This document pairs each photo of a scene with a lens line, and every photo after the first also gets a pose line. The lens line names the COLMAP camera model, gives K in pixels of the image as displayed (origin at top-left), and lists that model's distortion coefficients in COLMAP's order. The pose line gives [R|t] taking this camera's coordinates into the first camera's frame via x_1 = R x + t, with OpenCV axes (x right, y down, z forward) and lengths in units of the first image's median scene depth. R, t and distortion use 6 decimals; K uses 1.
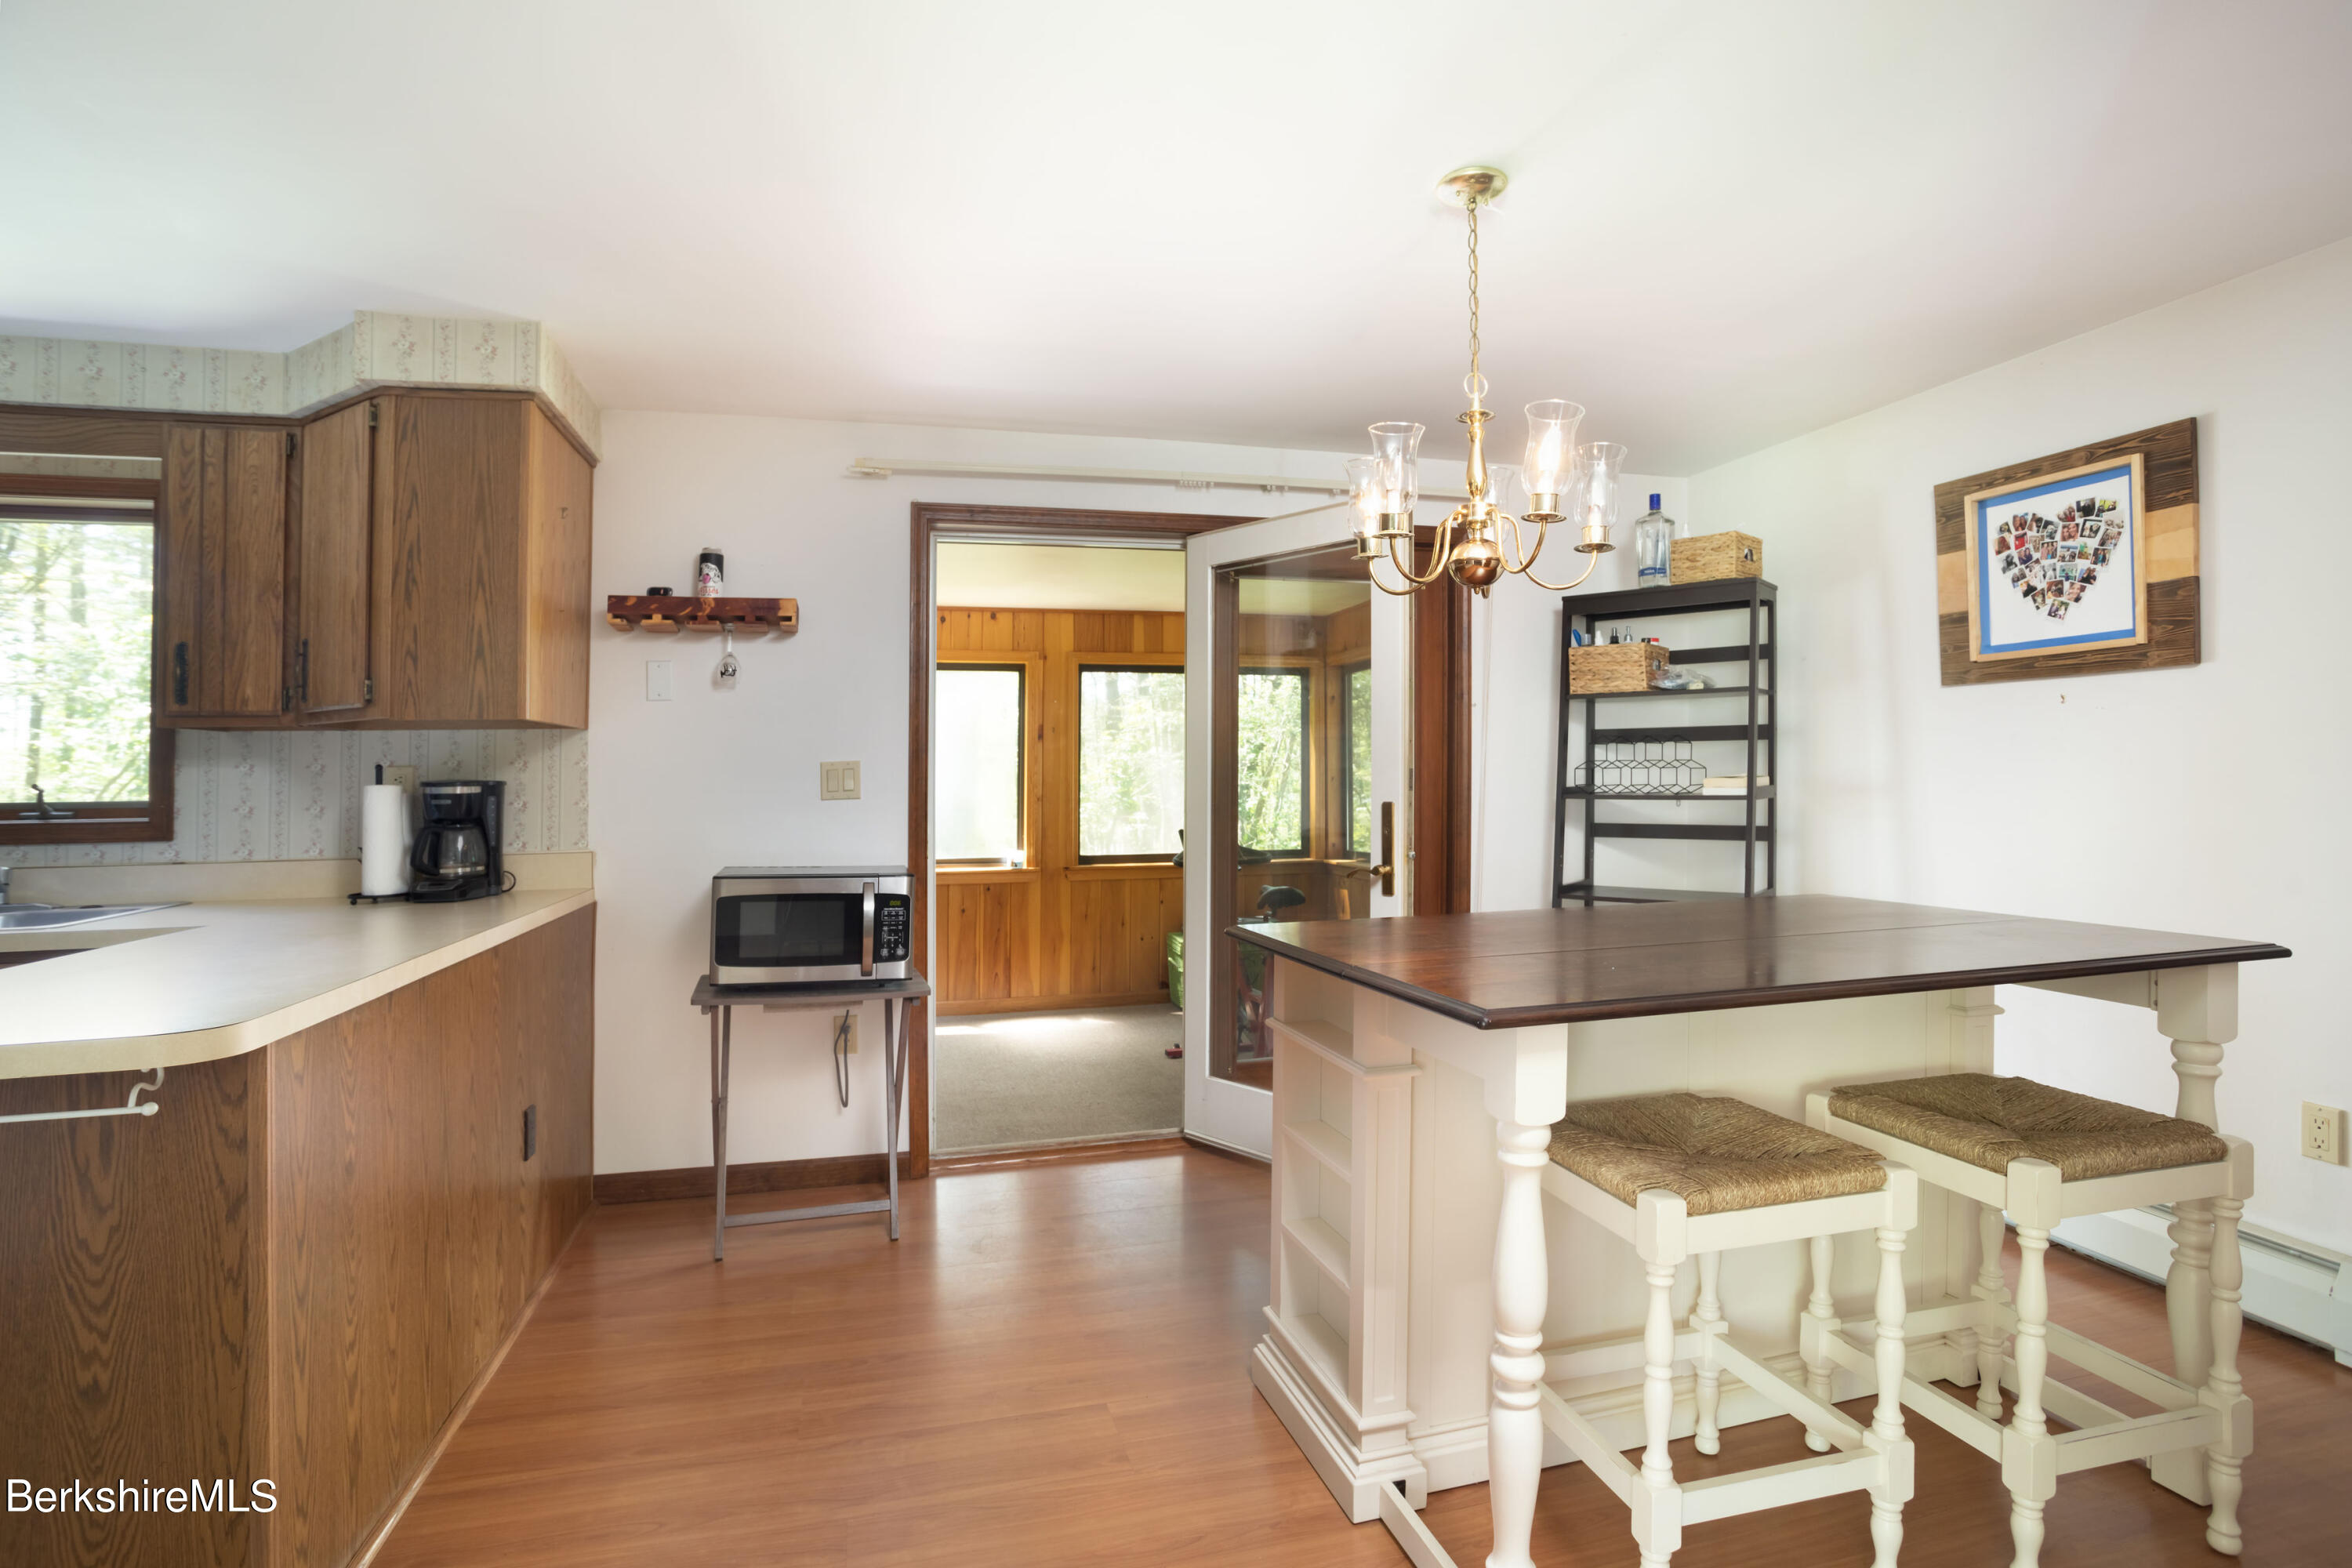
lens RADIAL K [[1157.3, 0, 1176.0], [0, 1157.3, 784.0], [0, 0, 1]] dist [-0.031532, 0.000420]
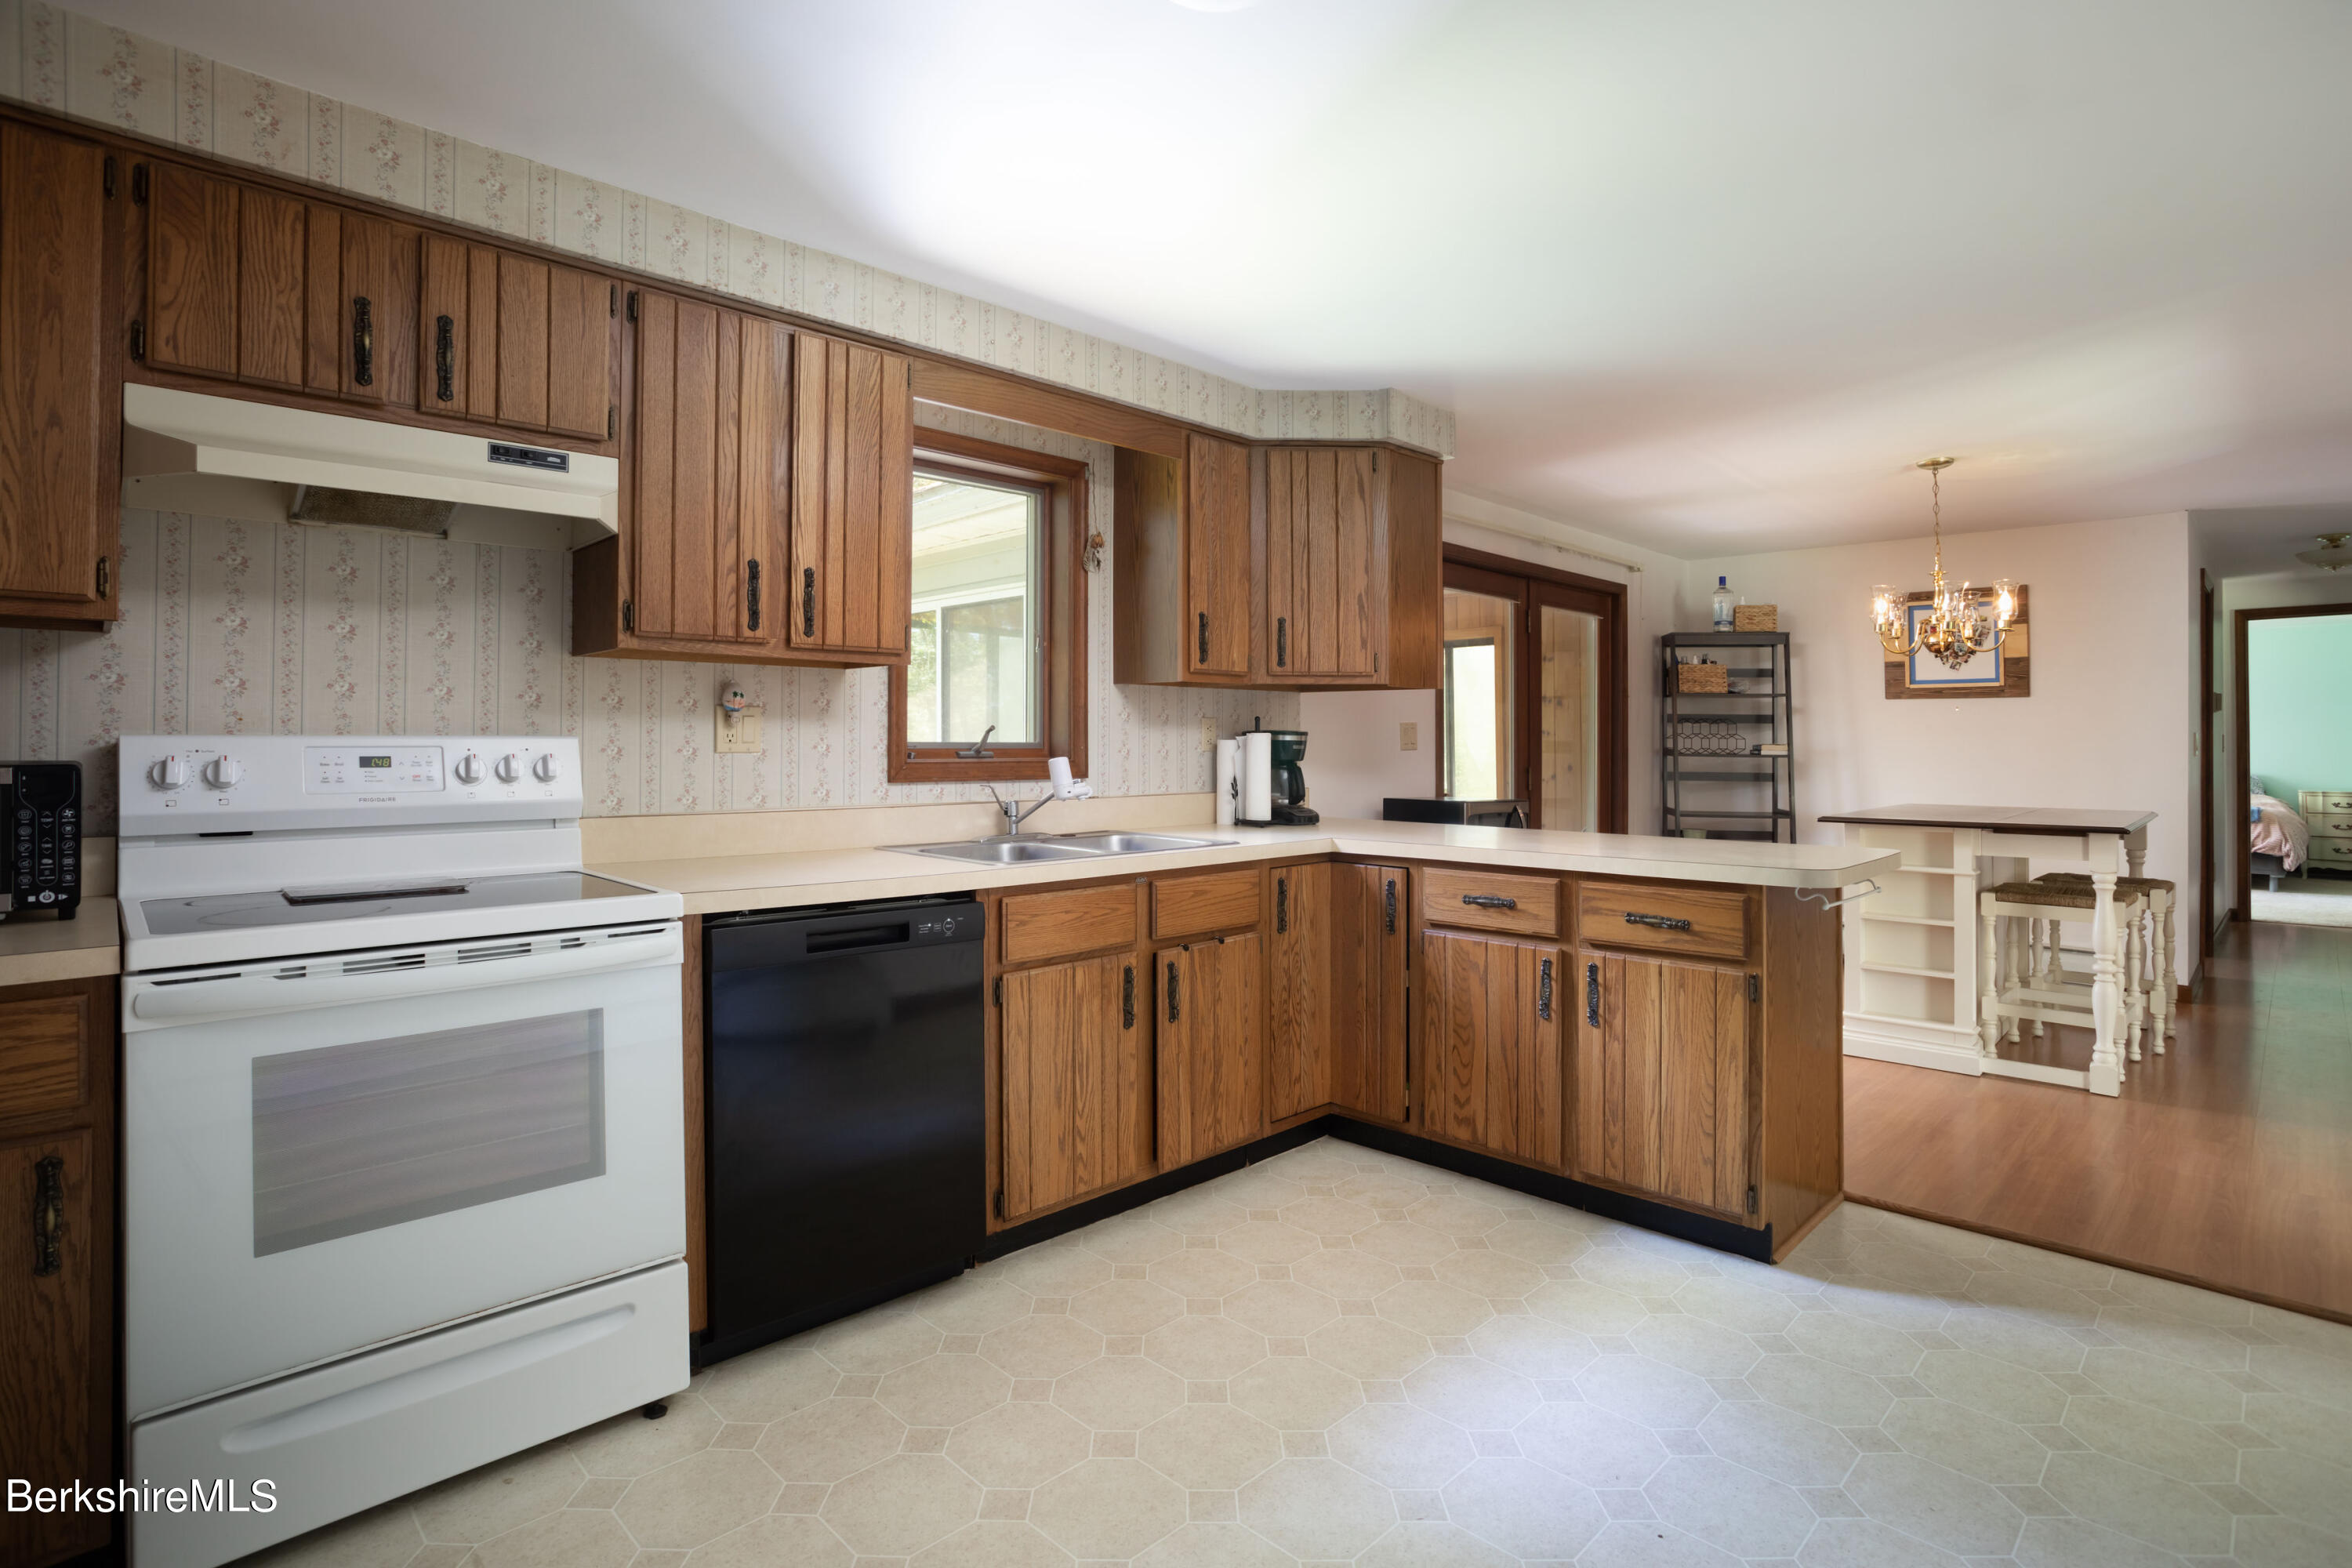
lens RADIAL K [[1157.3, 0, 1176.0], [0, 1157.3, 784.0], [0, 0, 1]] dist [-0.031532, 0.000420]
pose [[0.861752, -0.001523, 0.507327, -1.272911], [-0.012344, 0.999637, 0.023969, 0.024980], [-0.507179, -0.026917, 0.861420, -0.062143]]
